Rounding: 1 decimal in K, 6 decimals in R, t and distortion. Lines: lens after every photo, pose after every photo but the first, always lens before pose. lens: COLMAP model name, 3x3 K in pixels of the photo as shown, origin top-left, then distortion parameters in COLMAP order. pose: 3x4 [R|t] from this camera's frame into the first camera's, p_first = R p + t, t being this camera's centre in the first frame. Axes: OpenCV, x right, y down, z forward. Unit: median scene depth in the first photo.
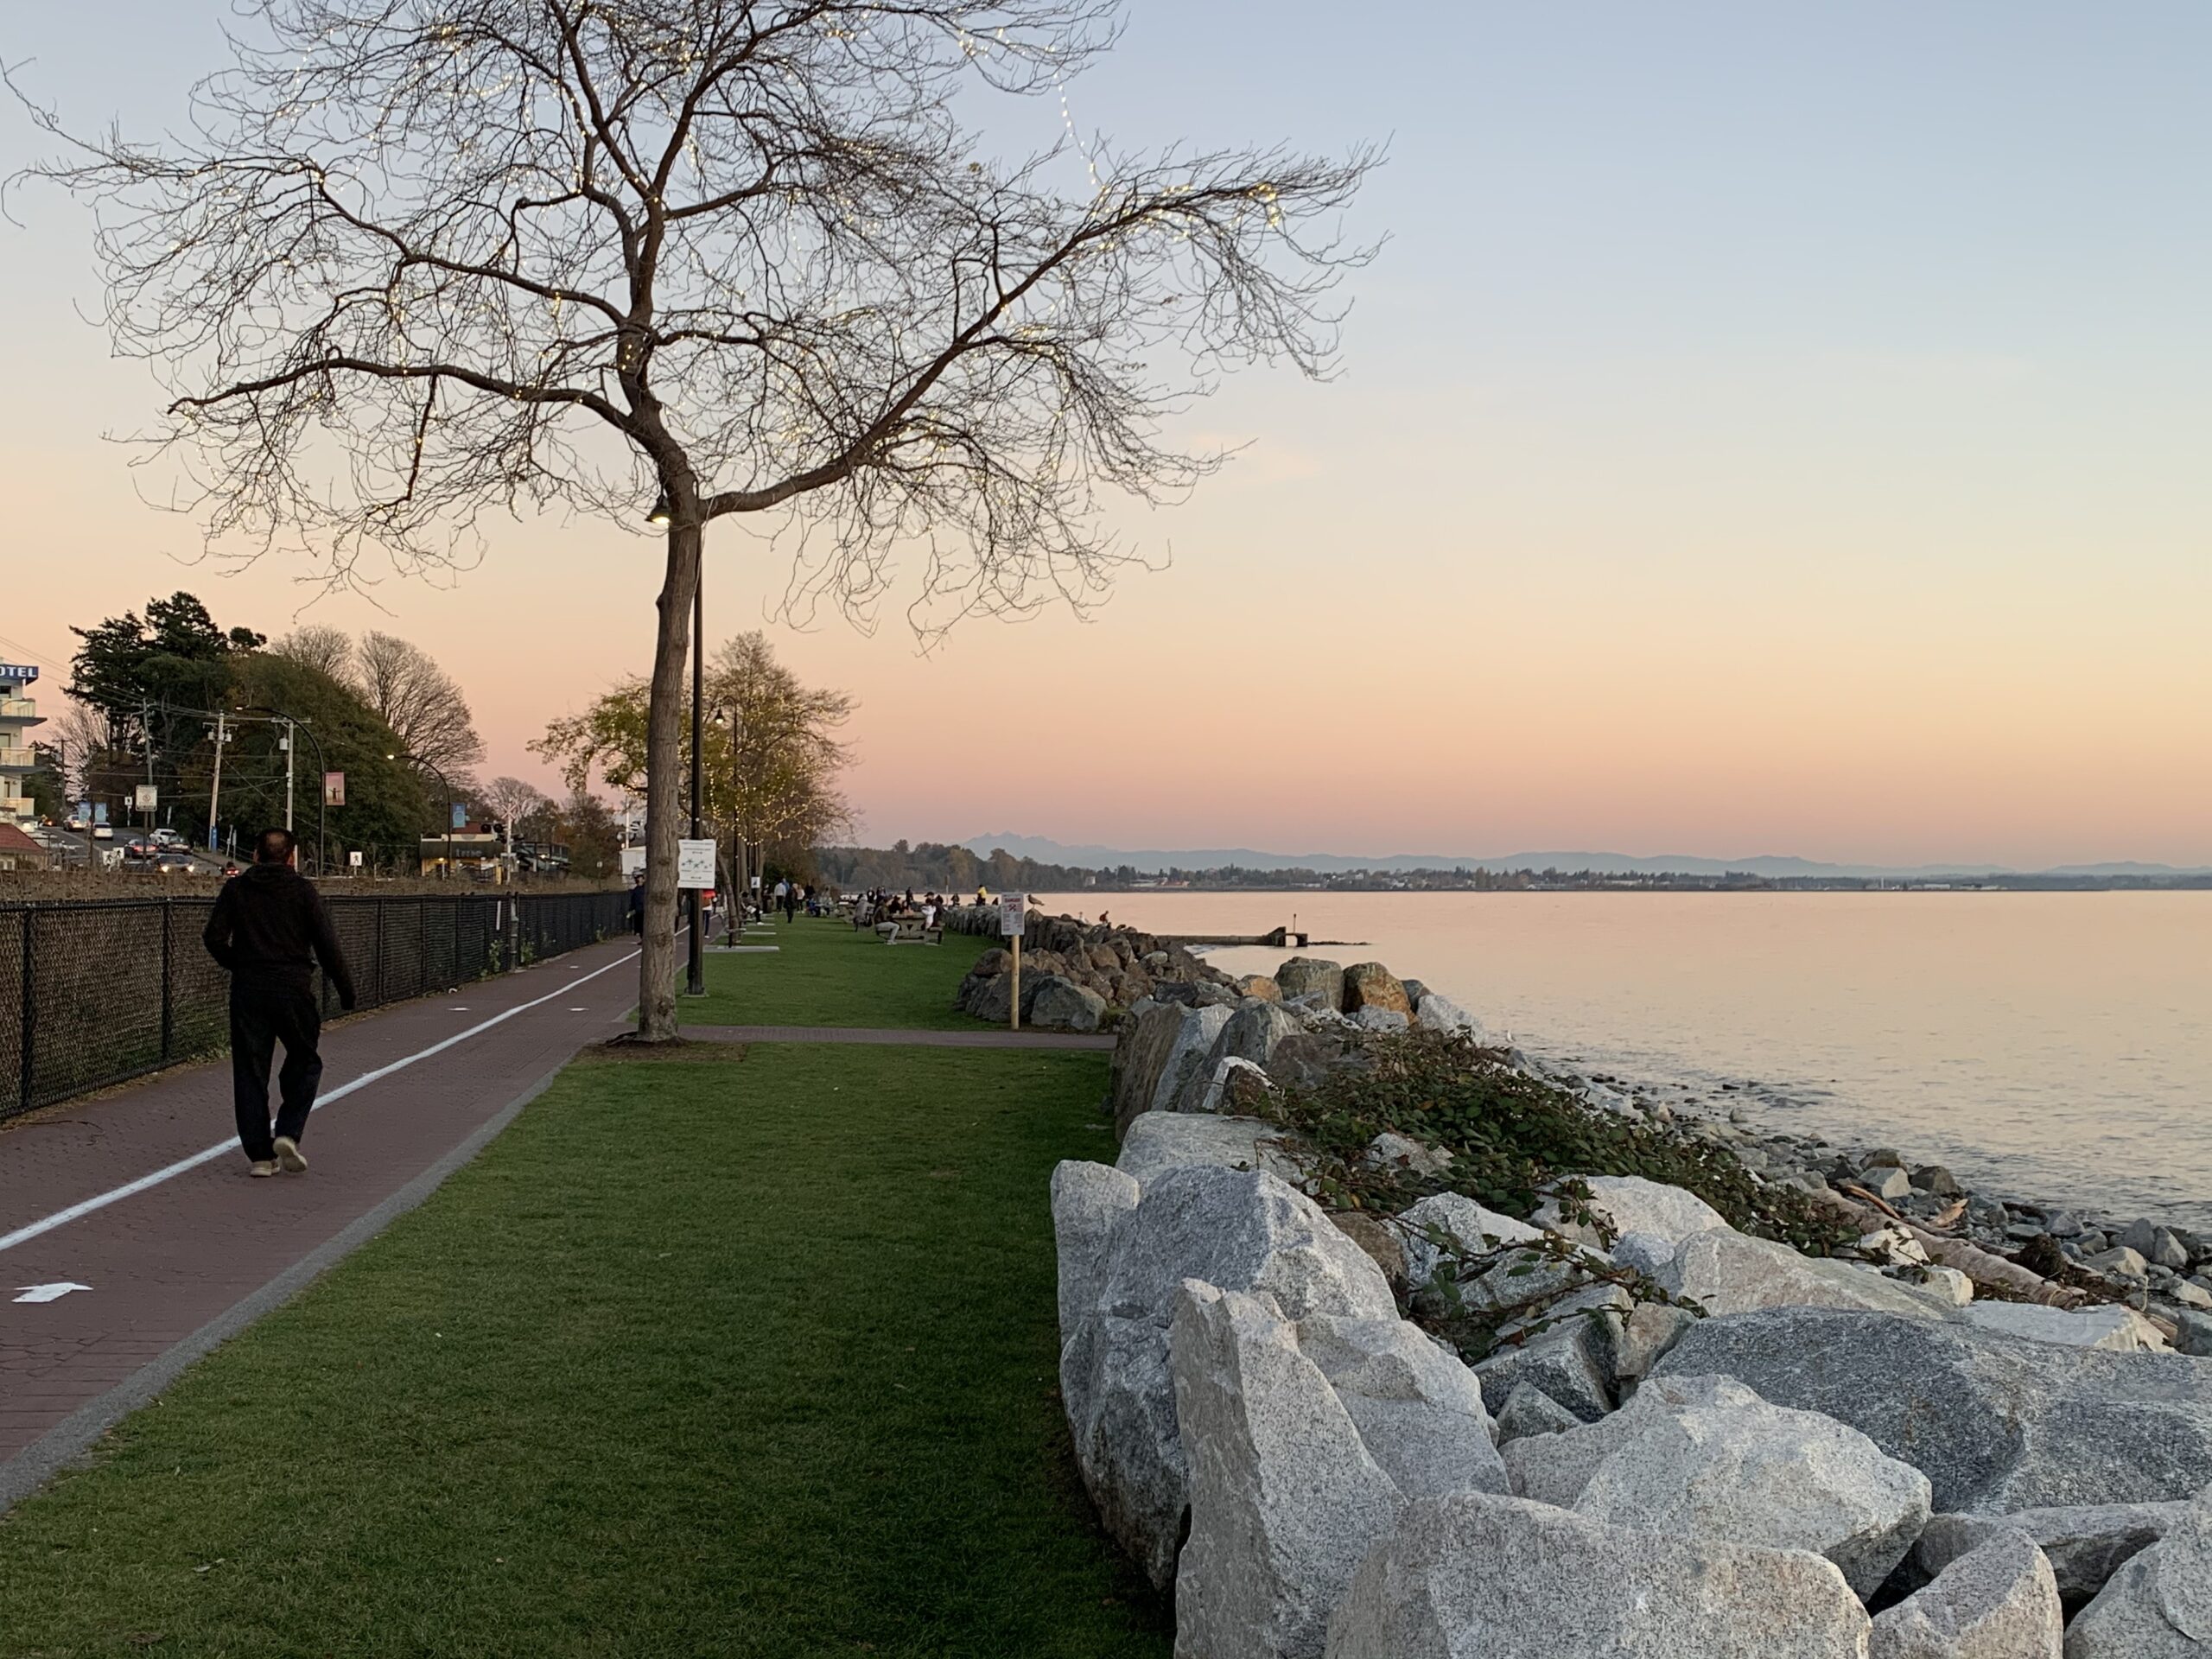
lens RADIAL K [[2237.2, 0, 1100.0], [0, 2237.2, 837.7], [0, 0, 1]] dist [0.085313, 0.000000]
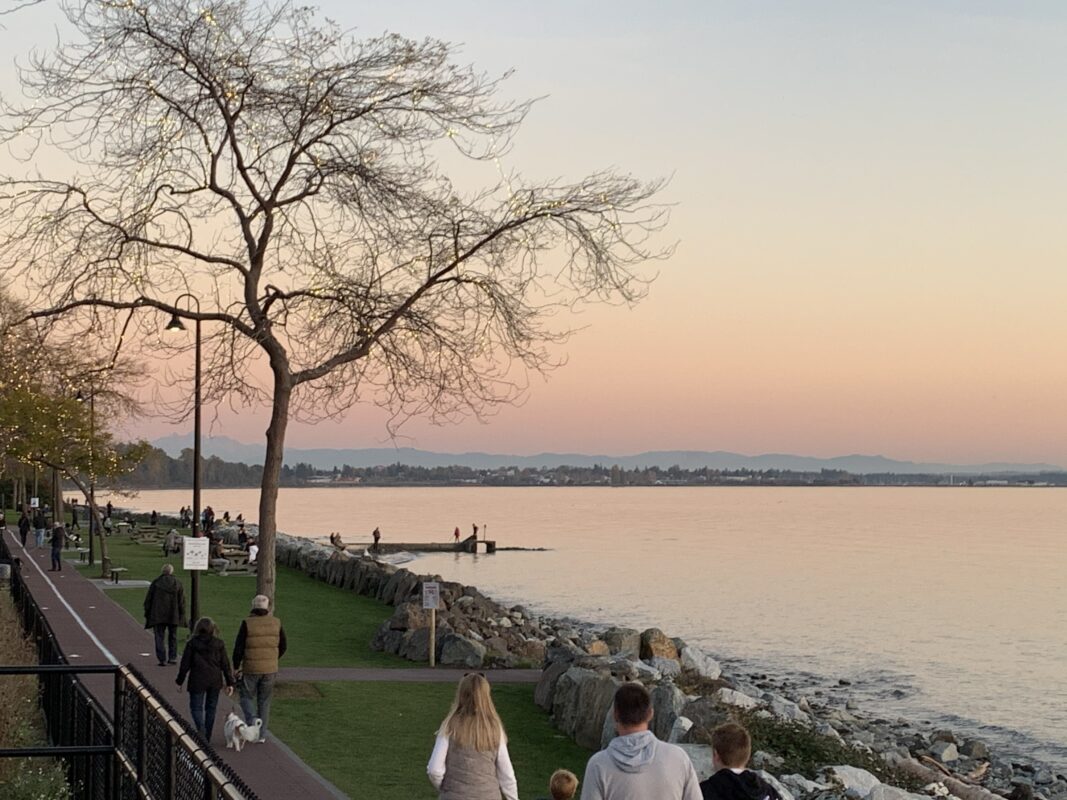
lens RADIAL K [[2028.4, 0, 532.7], [0, 2028.4, 400.2], [0, 0, 1]] dist [0.198603, 0.000000]
pose [[0.991441, 0.006605, 0.130390, -0.149444], [-0.004675, 0.999875, -0.015101, -0.081069], [-0.130473, 0.014362, 0.991348, -0.456744]]
